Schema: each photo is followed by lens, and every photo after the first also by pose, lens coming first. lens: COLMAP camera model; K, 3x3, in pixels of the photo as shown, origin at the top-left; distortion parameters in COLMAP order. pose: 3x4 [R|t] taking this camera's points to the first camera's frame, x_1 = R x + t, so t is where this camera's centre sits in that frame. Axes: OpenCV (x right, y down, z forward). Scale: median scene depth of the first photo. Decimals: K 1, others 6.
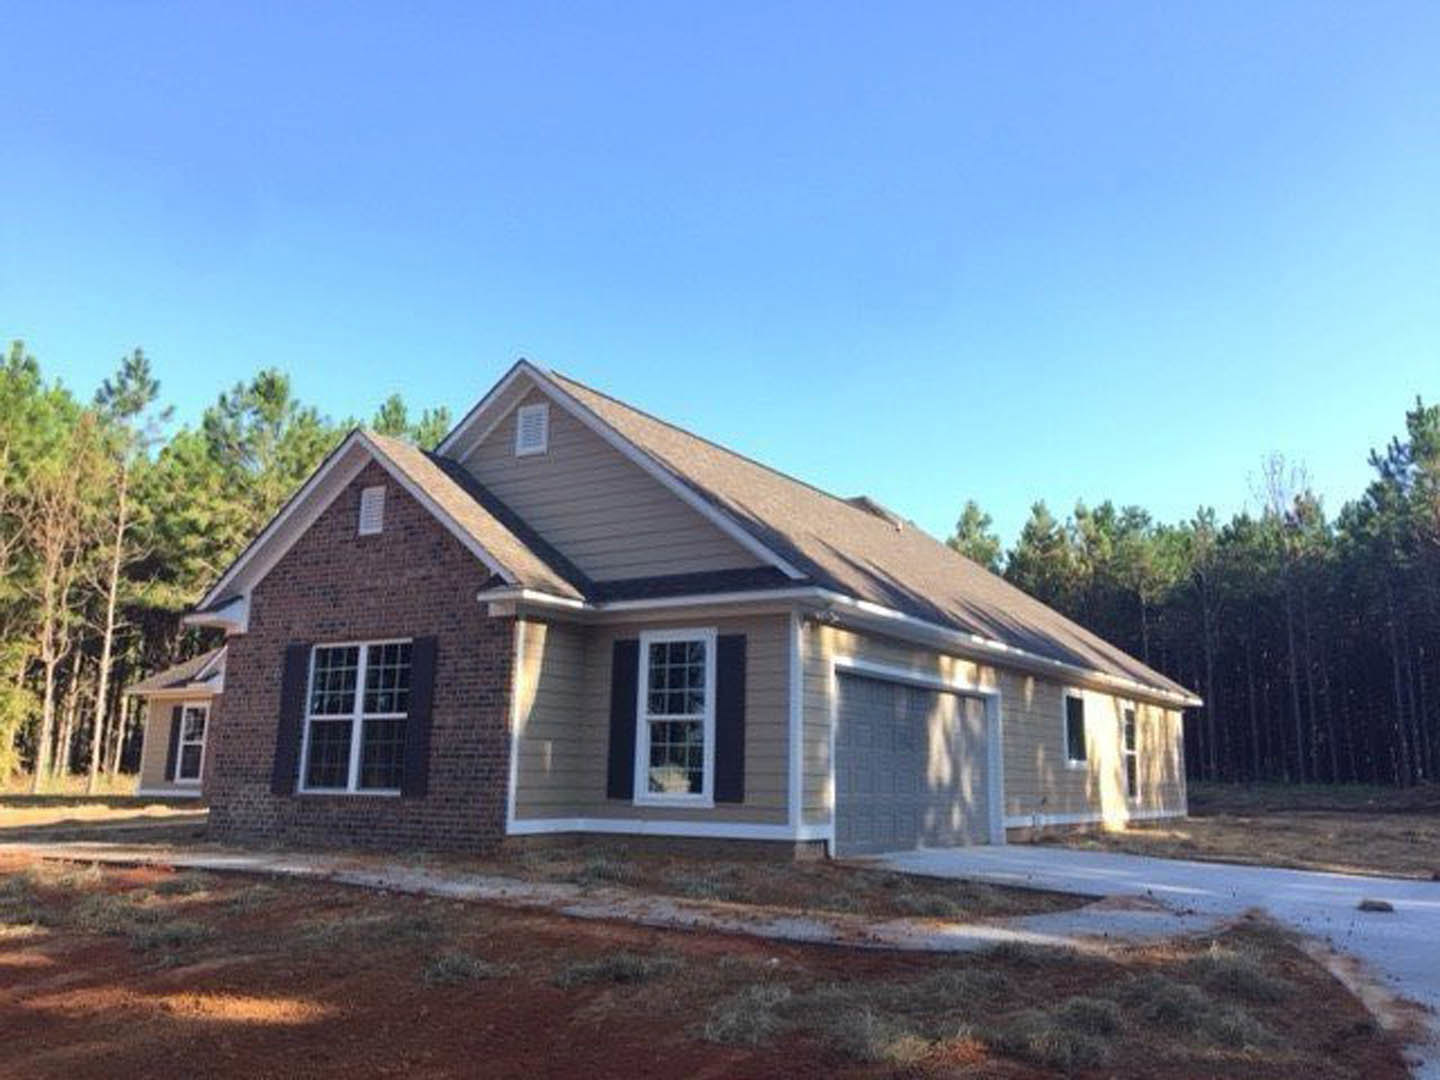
lens RADIAL K [[1237.3, 0, 720.0], [0, 1237.3, 540.0], [0, 0, 1]] dist [0.016932, 0.002088]
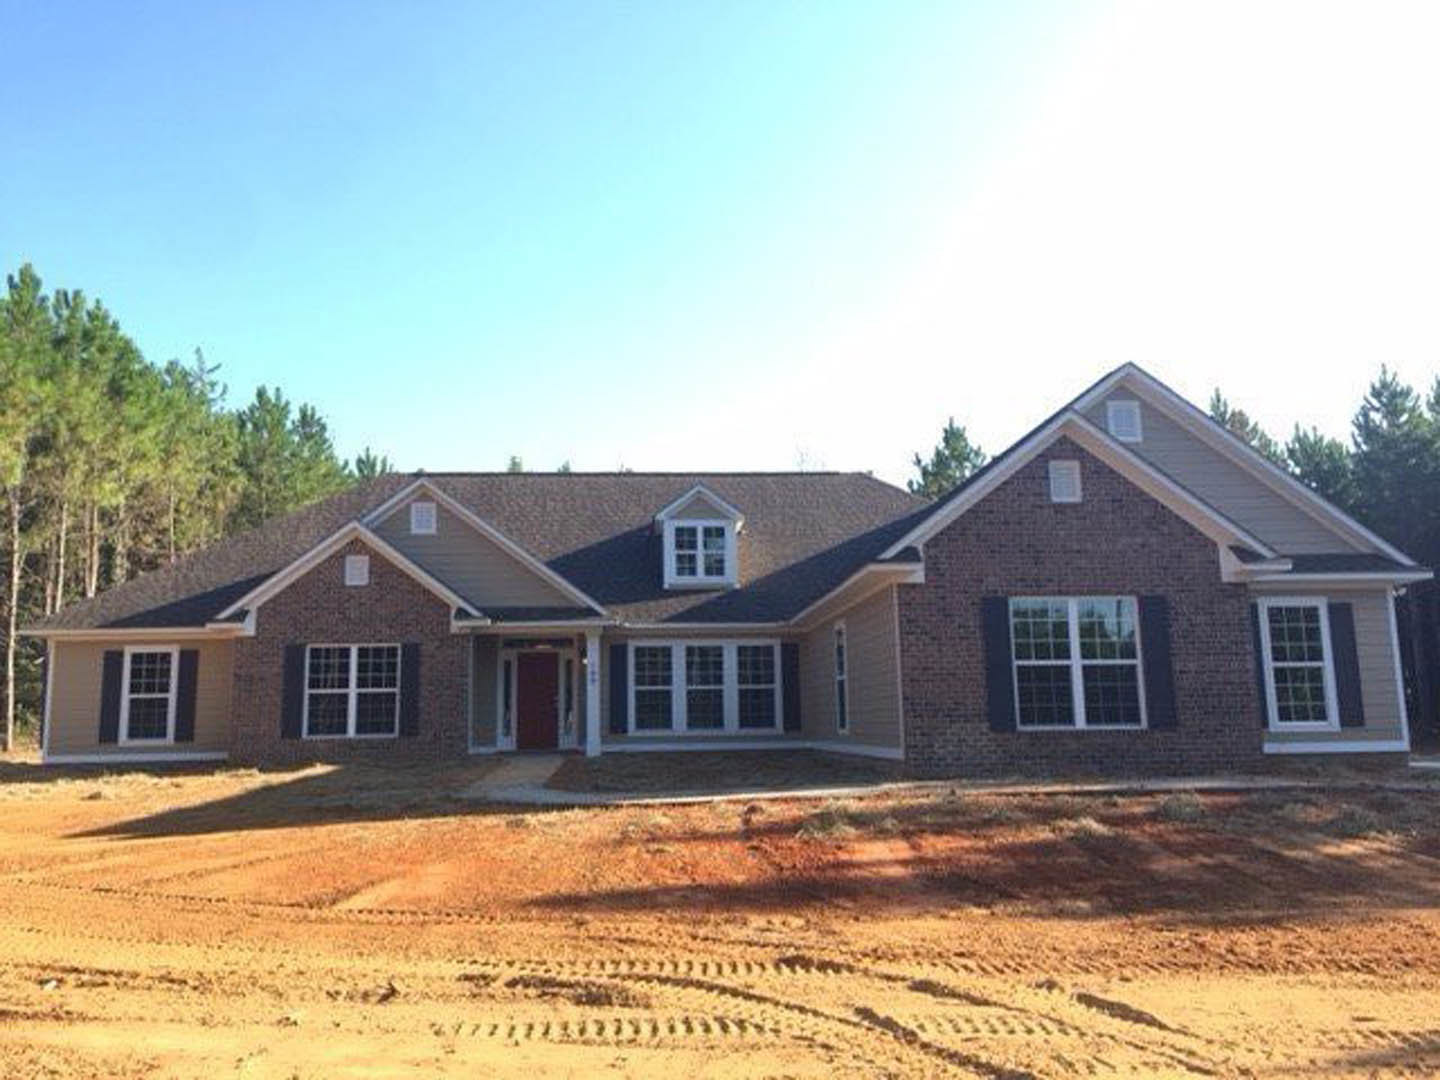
lens RADIAL K [[1240.5, 0, 720.0], [0, 1240.5, 540.0], [0, 0, 1]] dist [0.101004, -0.159589]
pose [[0.820236, 0.058711, 0.569005, -1.193940], [-0.081288, 0.996587, 0.014350, 0.039412], [-0.566221, -0.058023, 0.822209, 0.238787]]
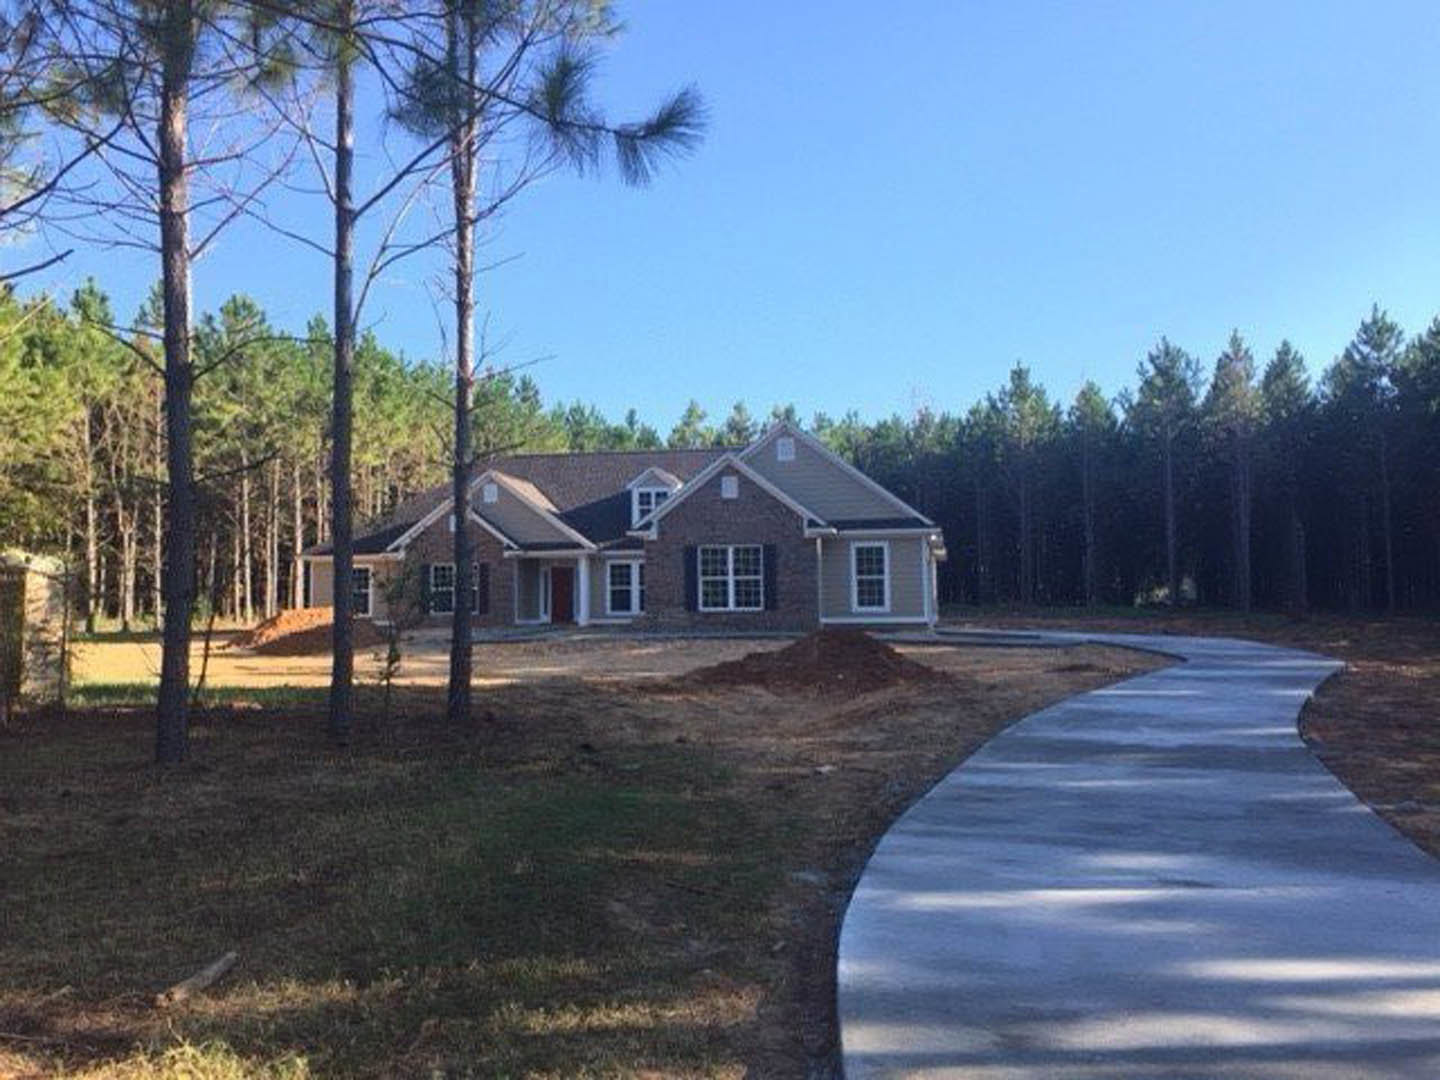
lens RADIAL K [[1203.9, 0, 720.0], [0, 1203.9, 540.0], [0, 0, 1]] dist [0.072961, -0.000048]
pose [[0.937278, -0.000539, 0.348582, -1.065159], [-0.044050, 0.991799, 0.119976, -0.190962], [-0.345788, -0.127806, 0.929568, -1.040372]]
